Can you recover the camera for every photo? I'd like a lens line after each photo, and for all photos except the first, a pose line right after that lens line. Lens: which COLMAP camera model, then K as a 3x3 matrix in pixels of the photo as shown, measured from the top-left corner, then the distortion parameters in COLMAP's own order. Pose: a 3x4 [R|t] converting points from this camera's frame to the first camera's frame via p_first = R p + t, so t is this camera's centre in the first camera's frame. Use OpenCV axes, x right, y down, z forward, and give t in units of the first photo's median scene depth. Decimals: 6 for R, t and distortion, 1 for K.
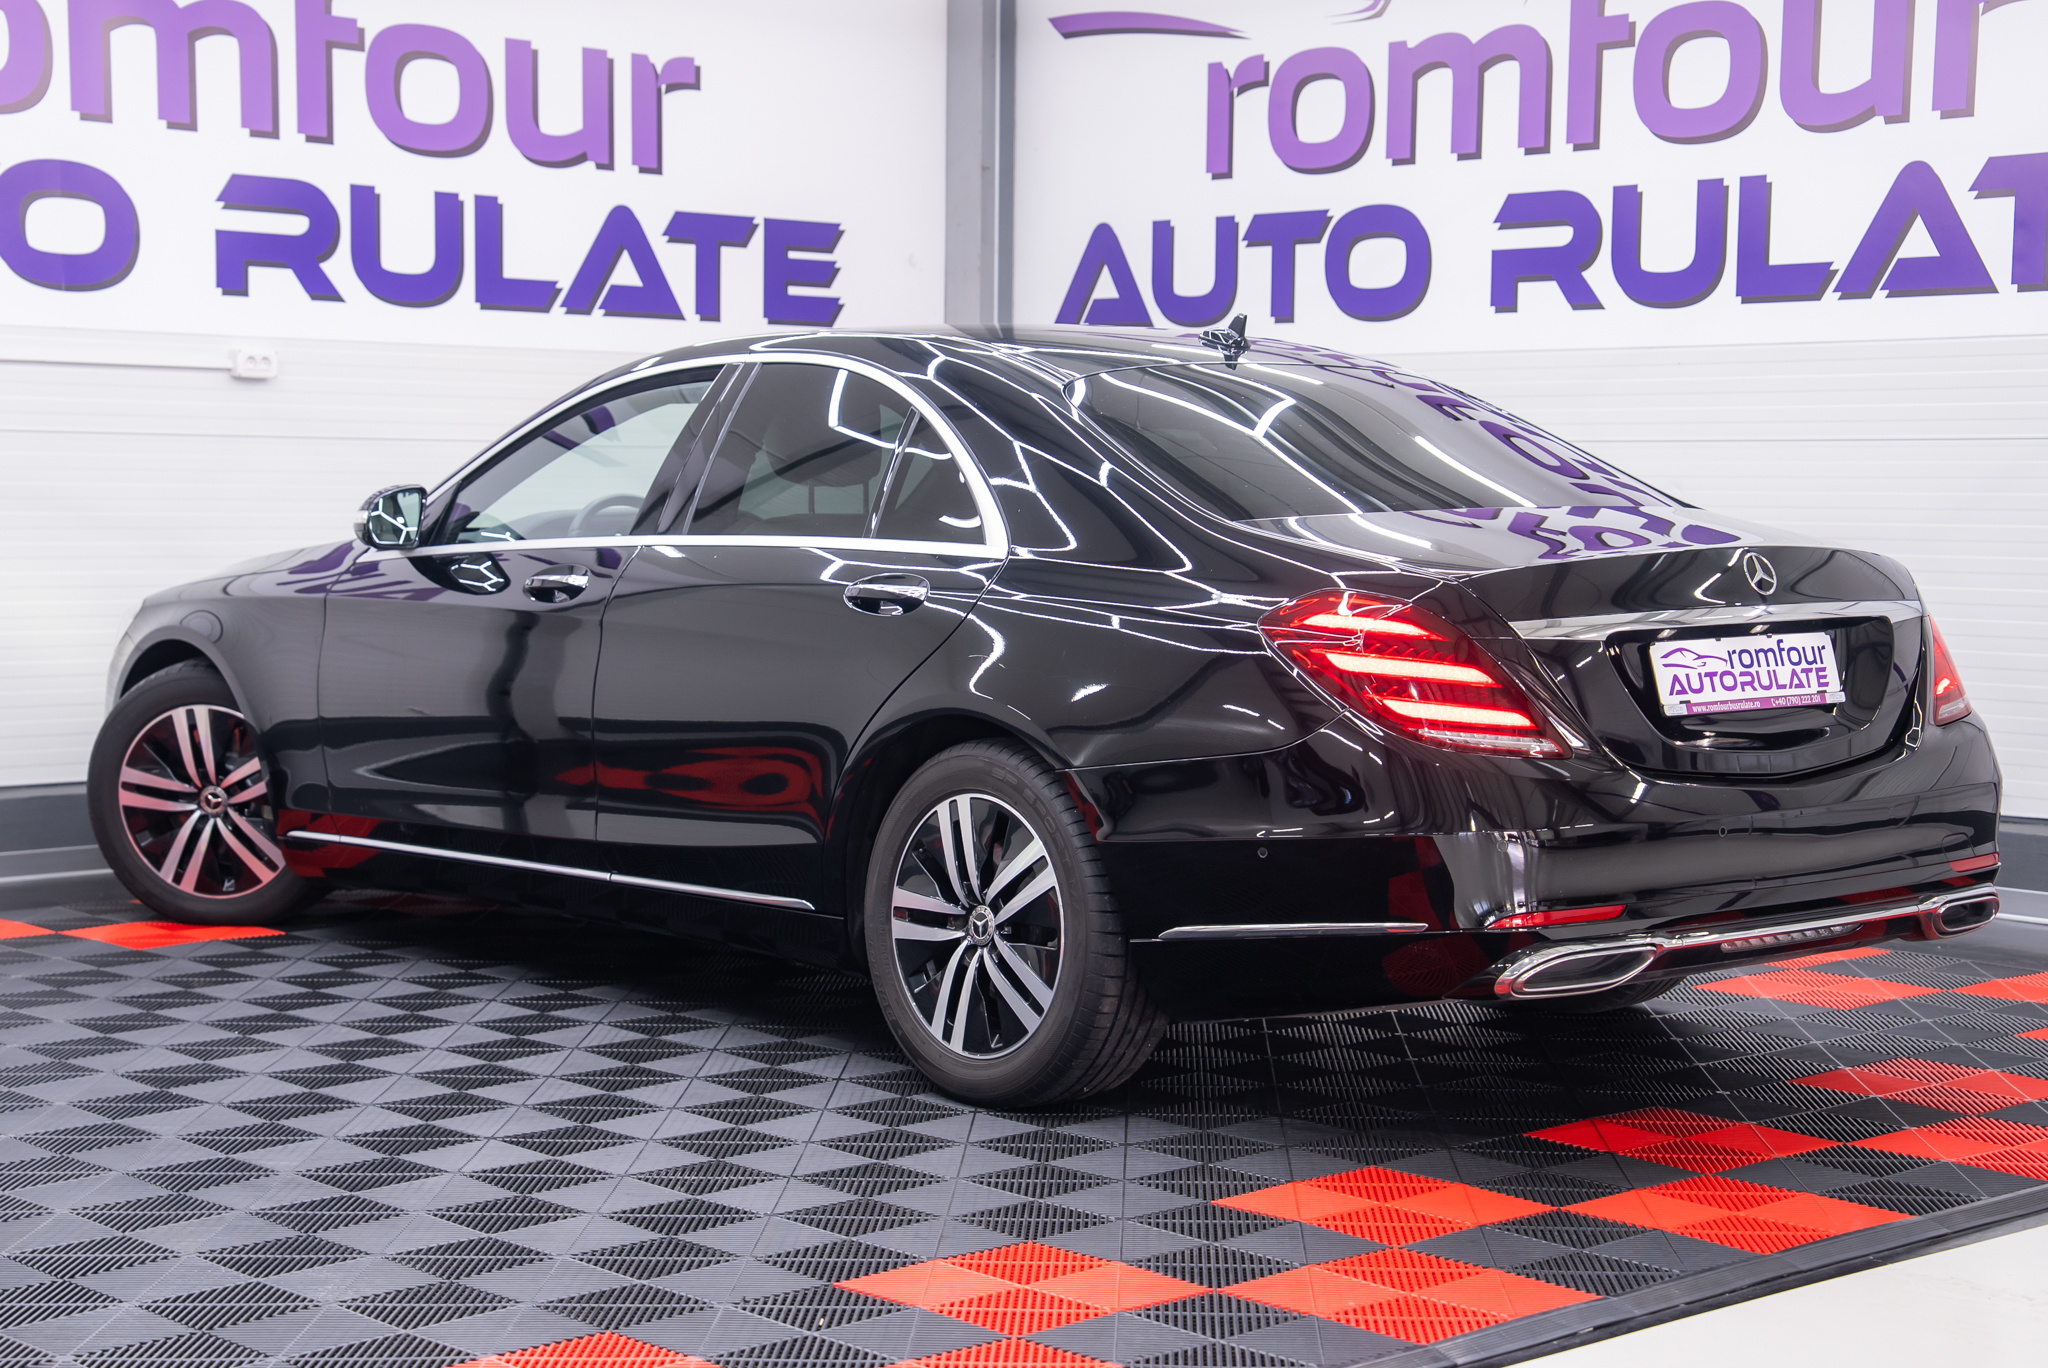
lens RADIAL K [[3188.2, 0, 989.6], [0, 3188.2, 780.5], [0, 0, 1]] dist [0.226661, 0.000000]
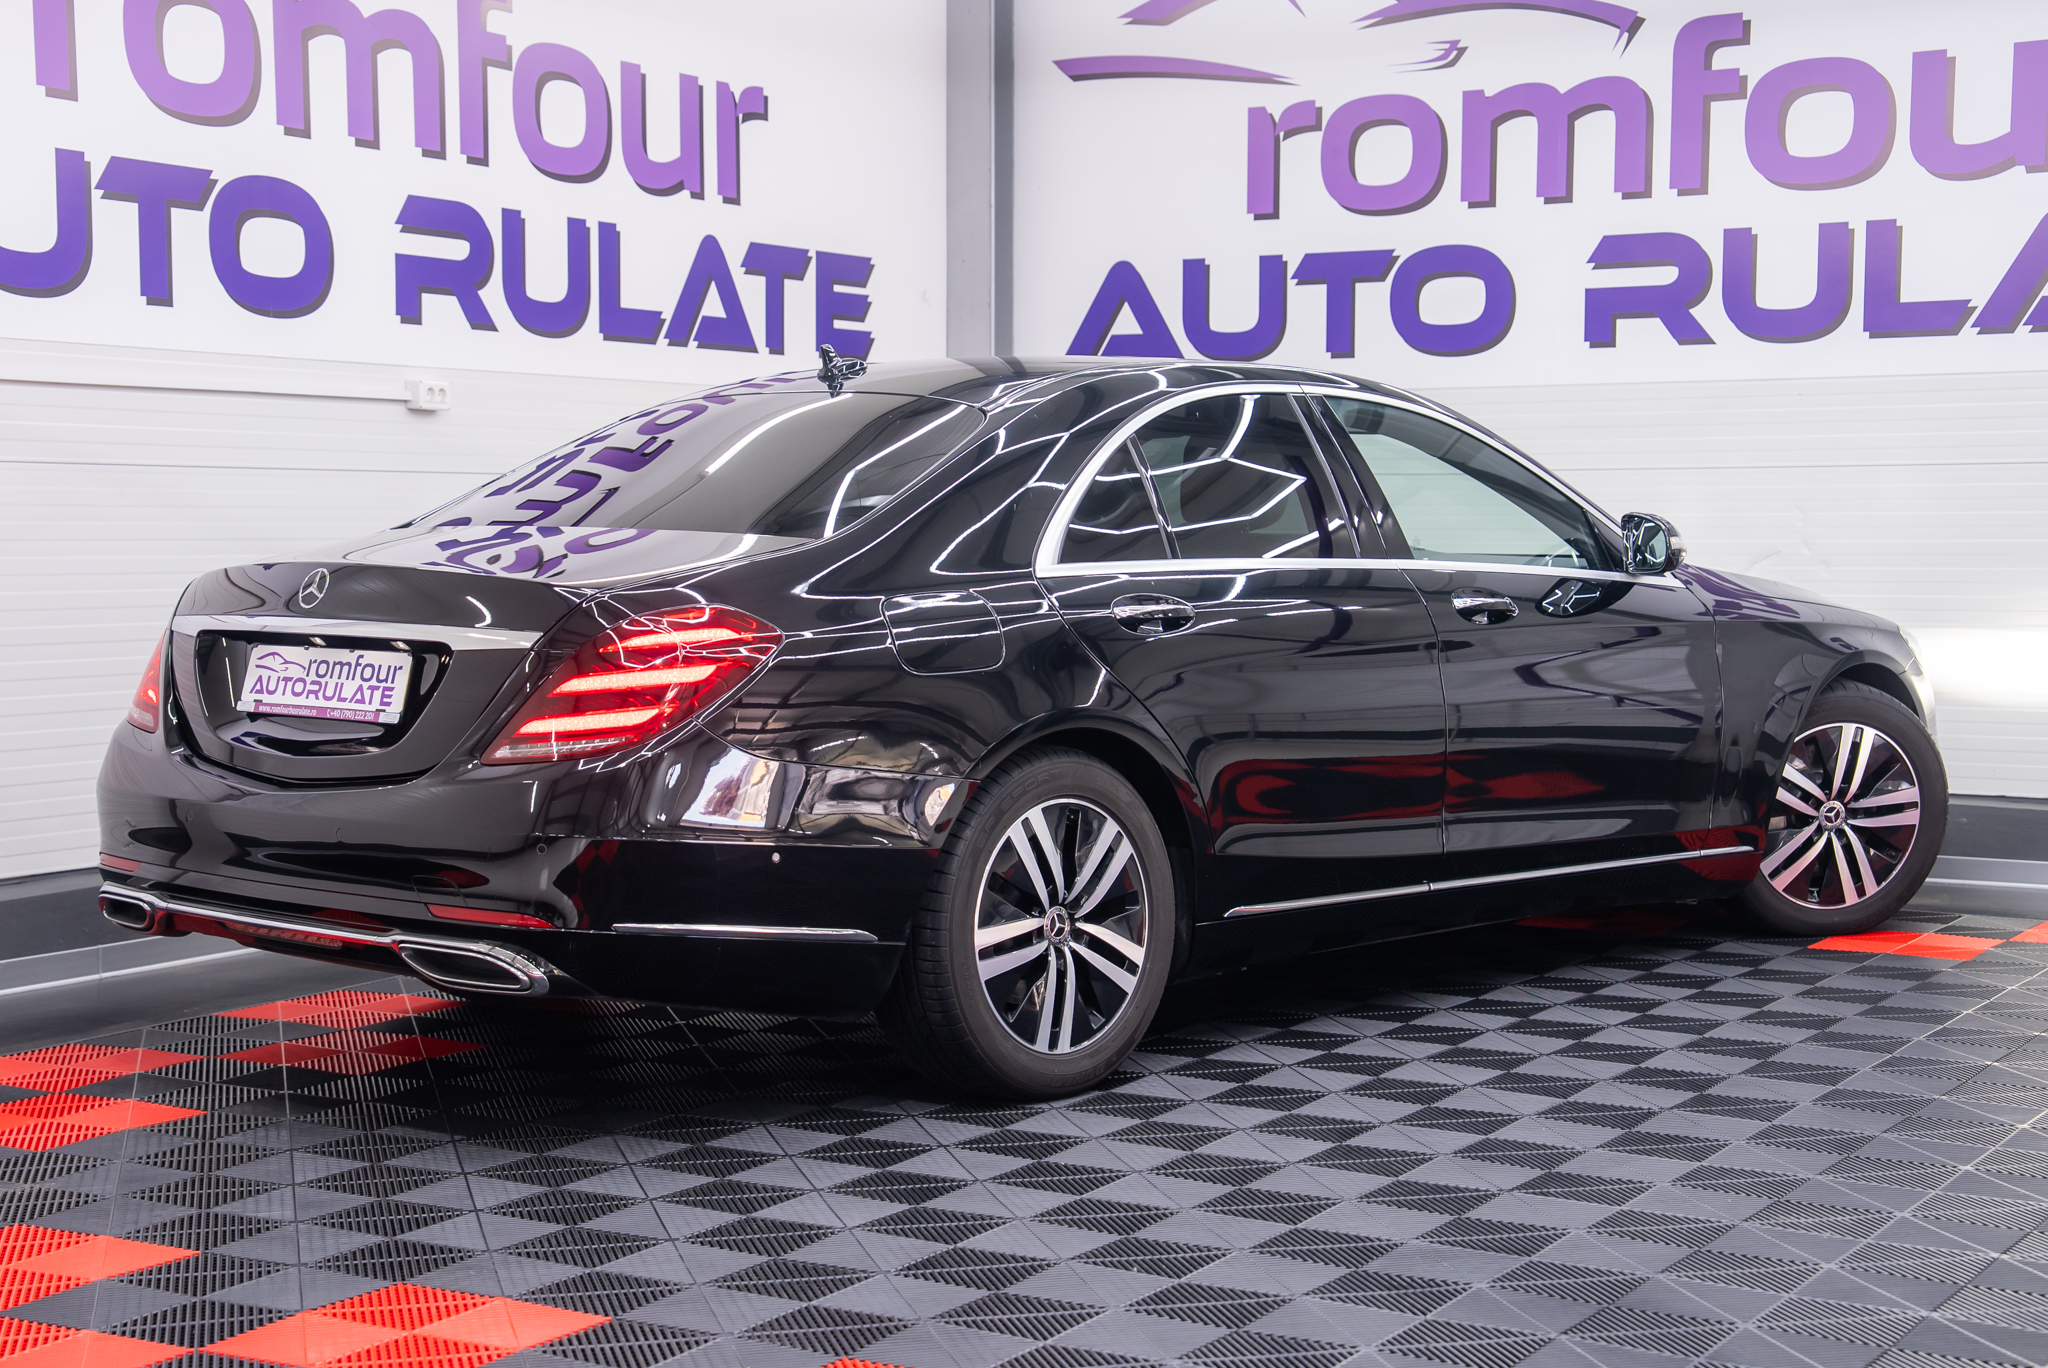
lens RADIAL K [[3039.3, 0, 1037.1], [0, 3039.3, 757.7], [0, 0, 1]] dist [0.209508, 0.000000]
pose [[0.961359, -0.030728, 0.273578, -0.286873], [0.035918, 0.999257, -0.013984, -0.003650], [-0.272945, 0.023270, 0.961748, 0.084385]]
